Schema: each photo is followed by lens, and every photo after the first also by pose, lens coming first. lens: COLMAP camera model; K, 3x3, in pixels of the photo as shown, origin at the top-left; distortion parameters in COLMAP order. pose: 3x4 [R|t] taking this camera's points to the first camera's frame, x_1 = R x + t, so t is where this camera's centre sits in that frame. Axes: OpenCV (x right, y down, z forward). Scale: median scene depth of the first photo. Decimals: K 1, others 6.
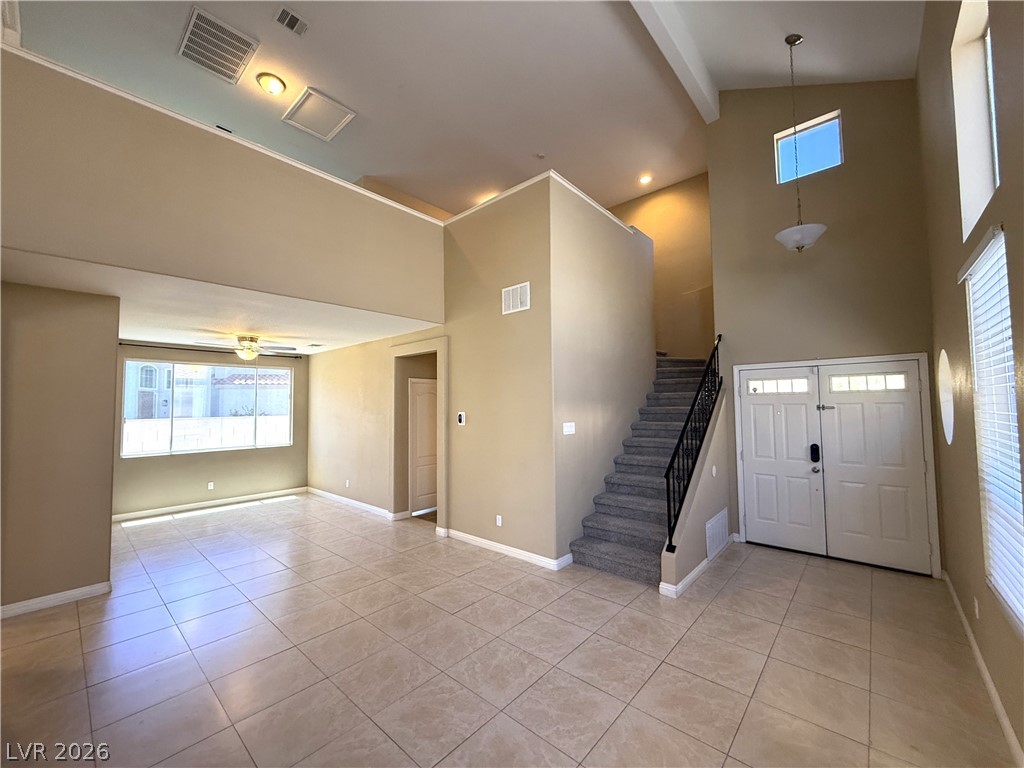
lens RADIAL K [[405.5, 0, 508.3], [0, 405.5, 385.7], [0, 0, 1]] dist [0.000193, -0.000187]
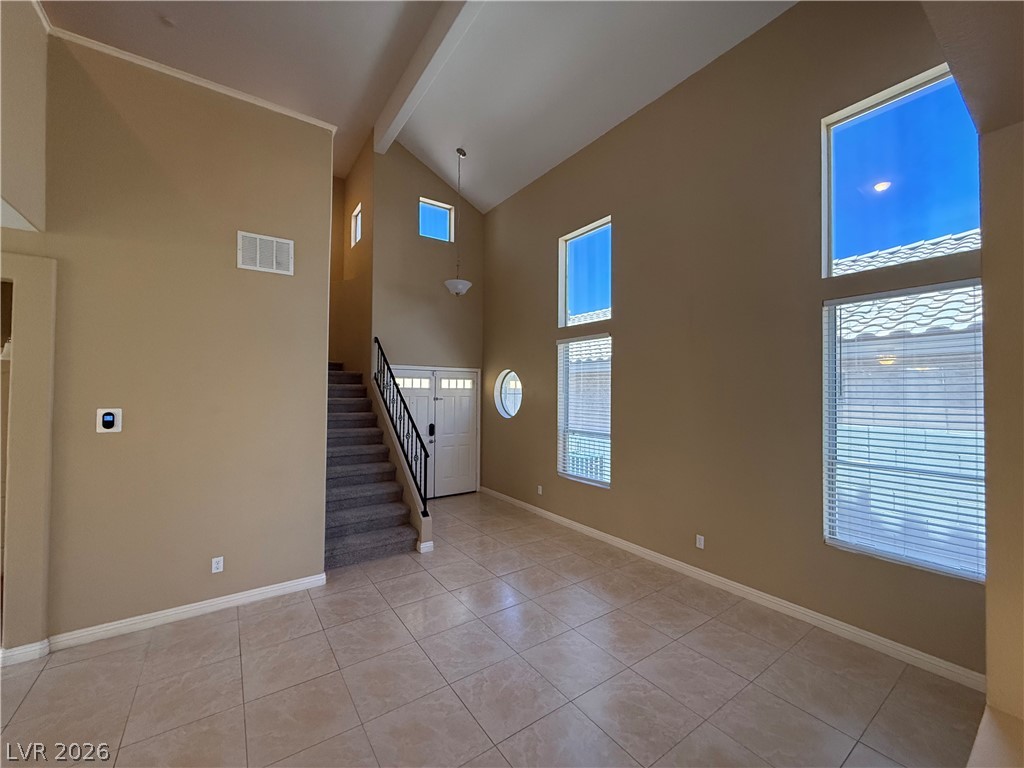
lens RADIAL K [[405.5, 0, 508.3], [0, 405.5, 385.7], [0, 0, 1]] dist [0.000193, -0.000187]
pose [[0.232518, 0.028608, 0.972171, -0.628520], [-0.054662, 0.998372, -0.016306, 0.015050], [-0.971055, -0.049350, 0.233703, 0.404792]]
